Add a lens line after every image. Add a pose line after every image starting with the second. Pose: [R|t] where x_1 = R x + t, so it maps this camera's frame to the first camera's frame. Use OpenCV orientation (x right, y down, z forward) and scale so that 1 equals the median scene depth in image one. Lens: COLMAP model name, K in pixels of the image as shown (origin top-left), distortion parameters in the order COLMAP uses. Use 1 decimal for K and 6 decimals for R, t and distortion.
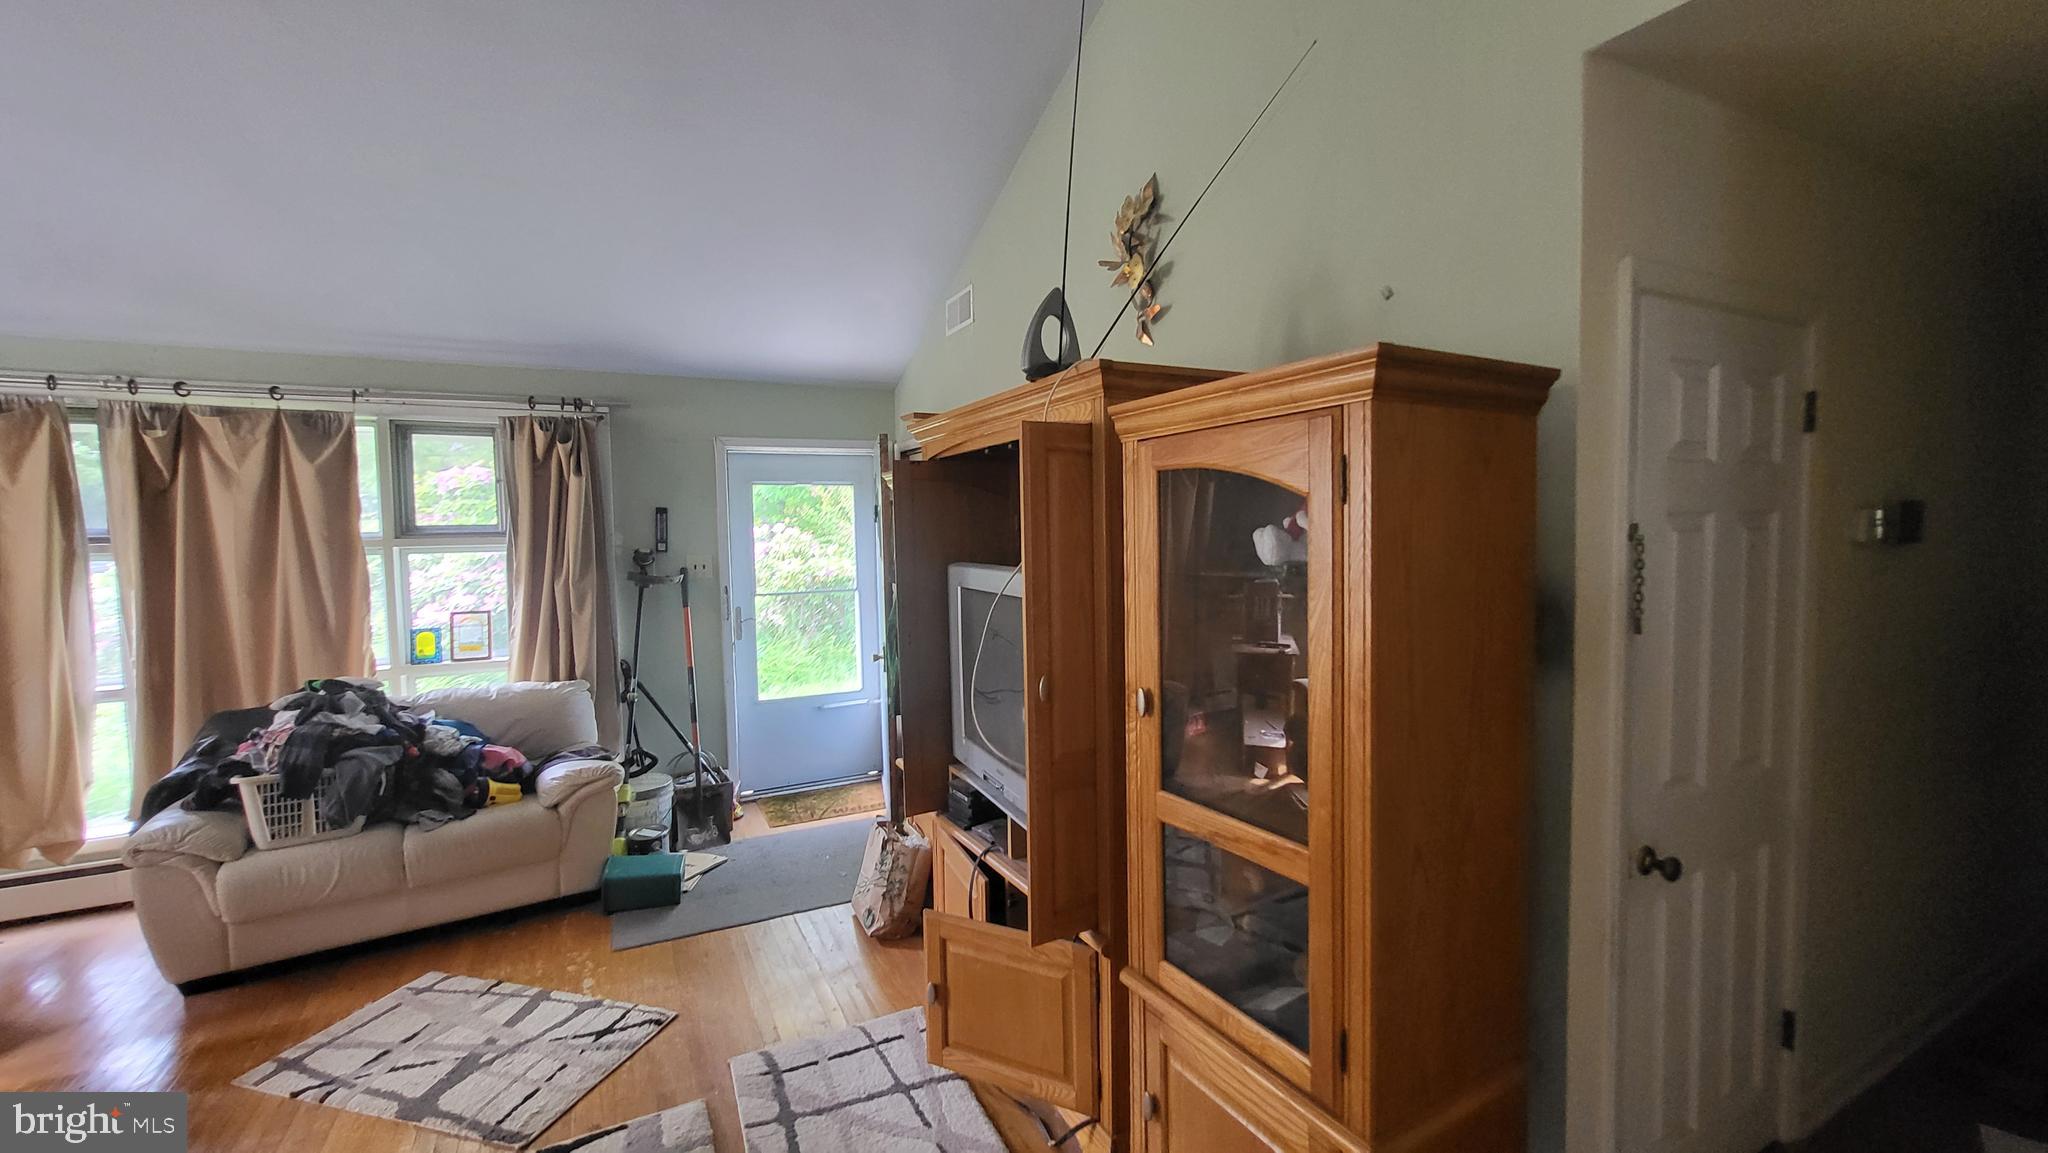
lens RADIAL K [[803.0, 0, 999.1], [0, 803.0, 566.5], [0, 0, 1]] dist [0.000282, 0.000163]
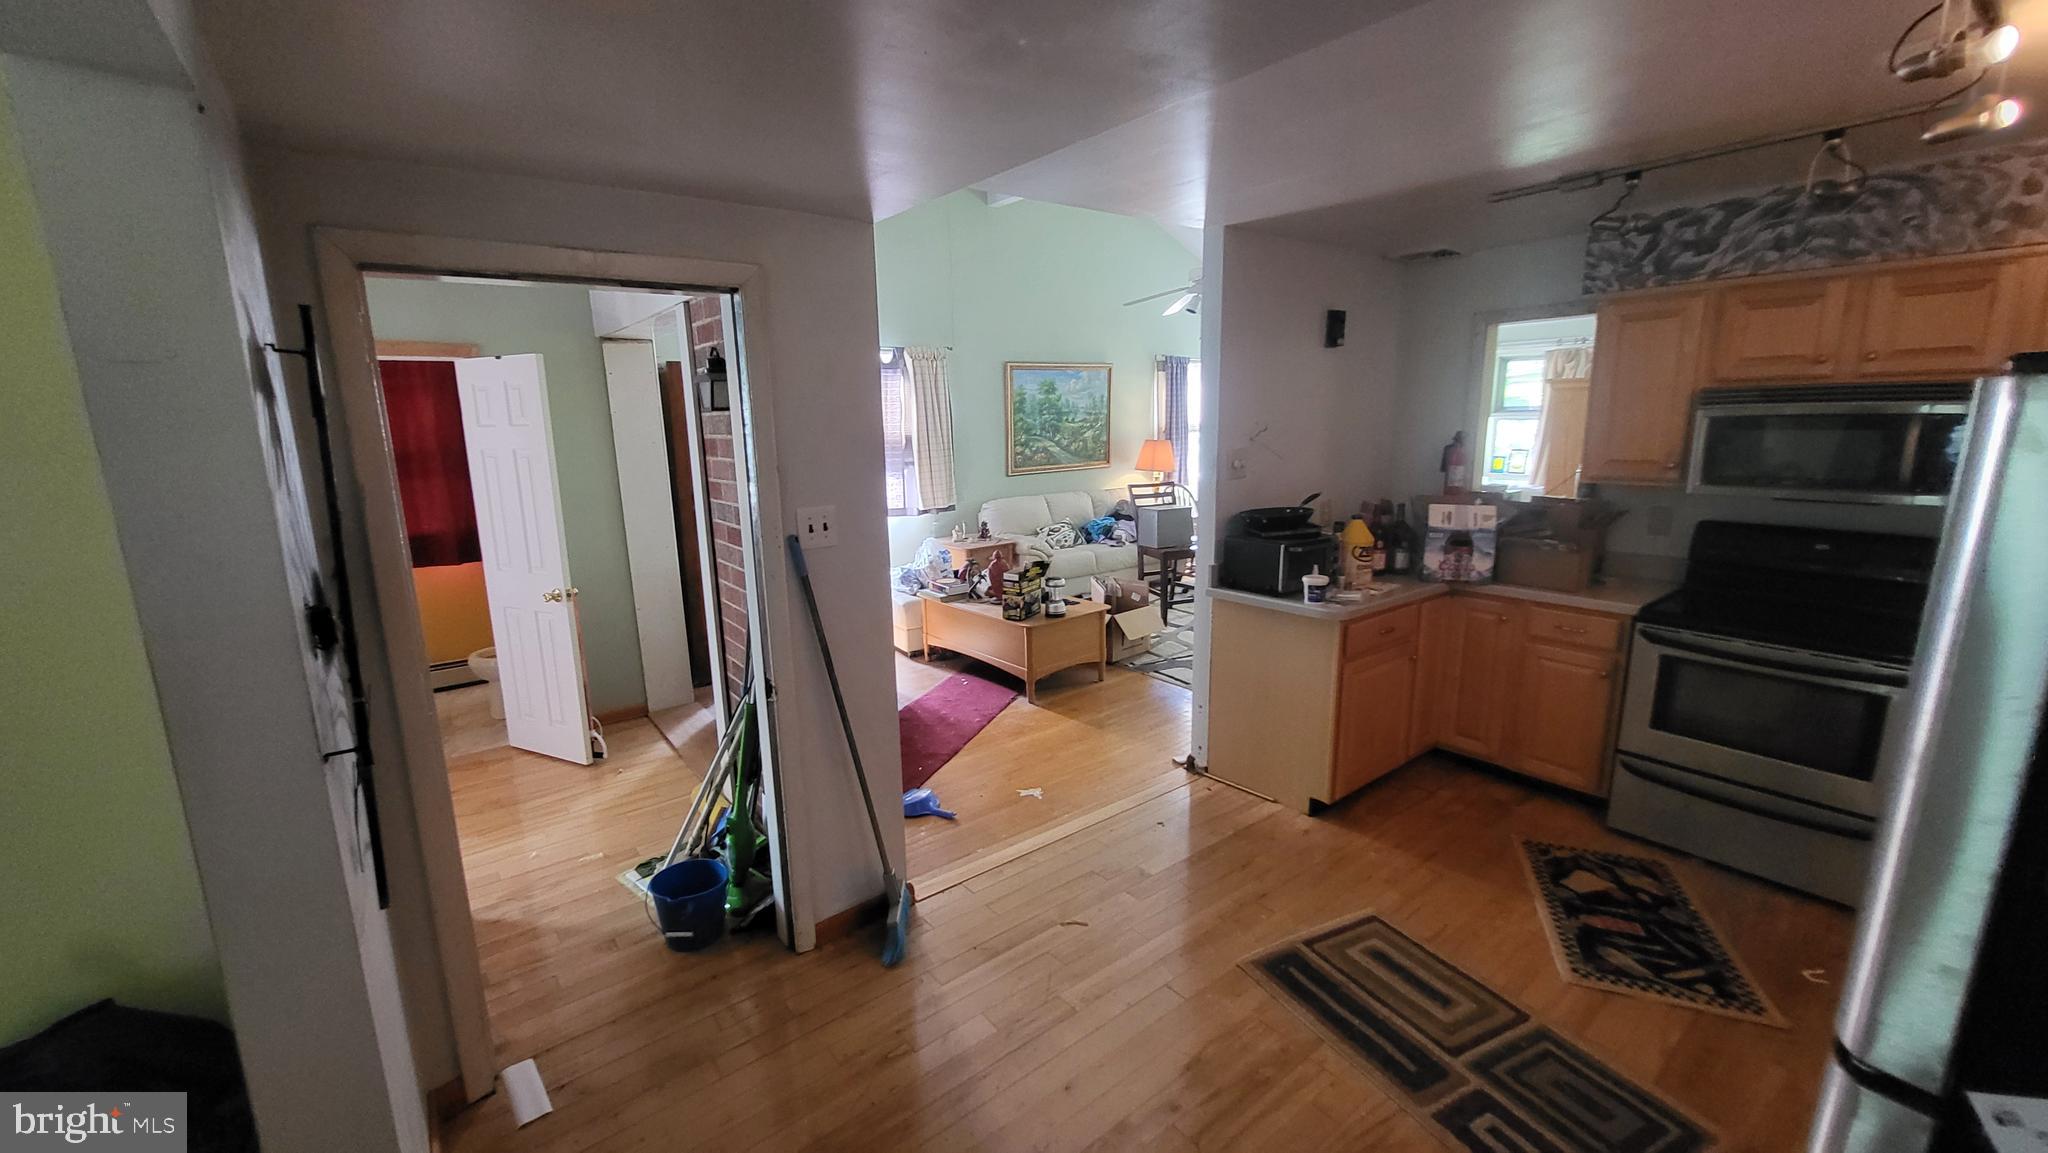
lens RADIAL K [[803.0, 0, 999.1], [0, 803.0, 566.5], [0, 0, 1]] dist [0.000282, 0.000163]
pose [[0.181769, 0.198374, -0.963124, 1.363805], [-0.025597, 0.980063, 0.197032, -0.024458], [0.983008, -0.011161, 0.183222, -0.824049]]
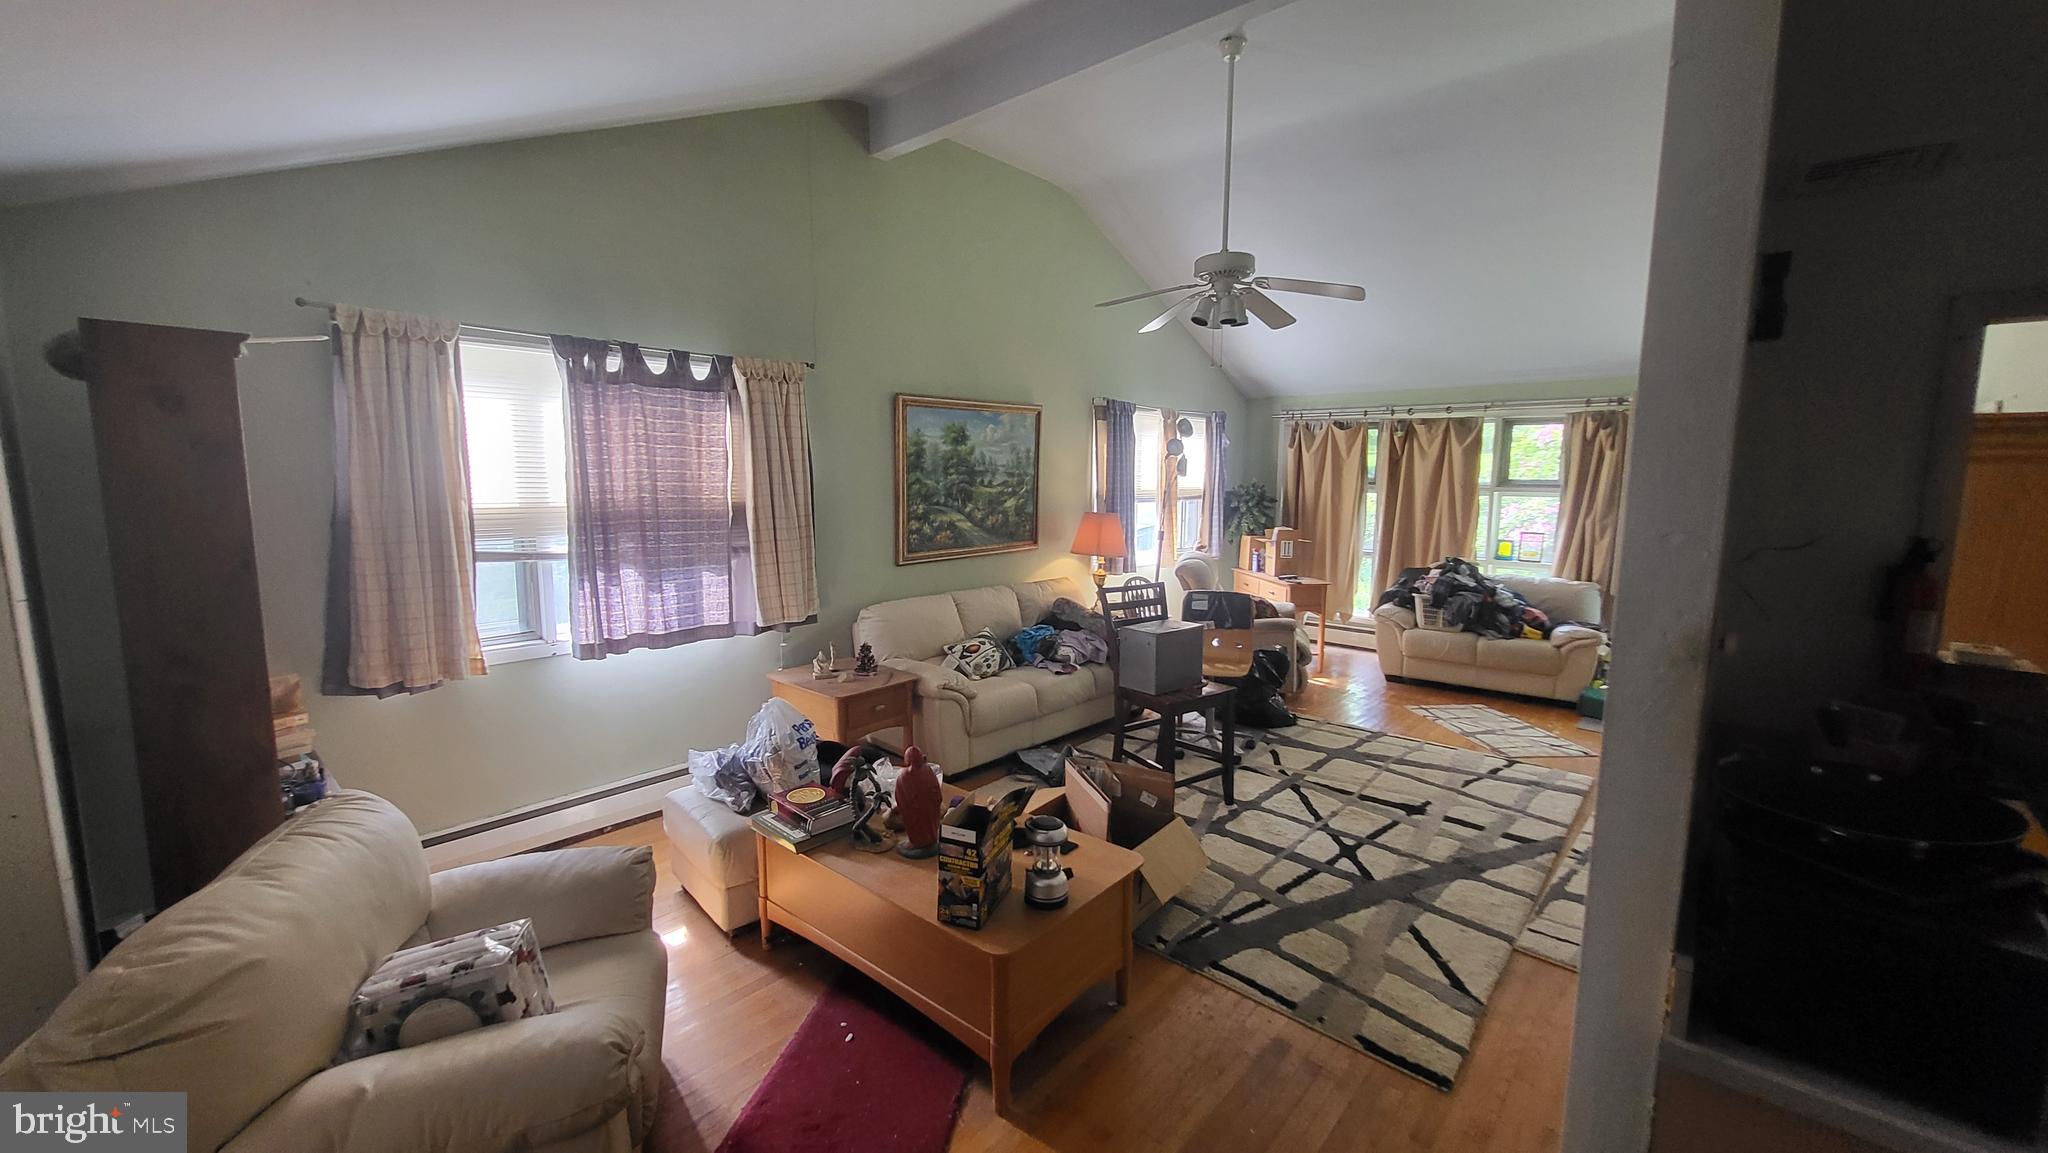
lens RADIAL K [[812.8, 0, 1008.6], [0, 812.8, 571.4], [0, 0, 1]] dist [-0.000433, -0.000012]
pose [[0.367076, 0.139039, -0.919741, 0.596877], [-0.055333, 0.990279, 0.127619, -0.021751], [0.928544, 0.004046, 0.371201, -0.750507]]
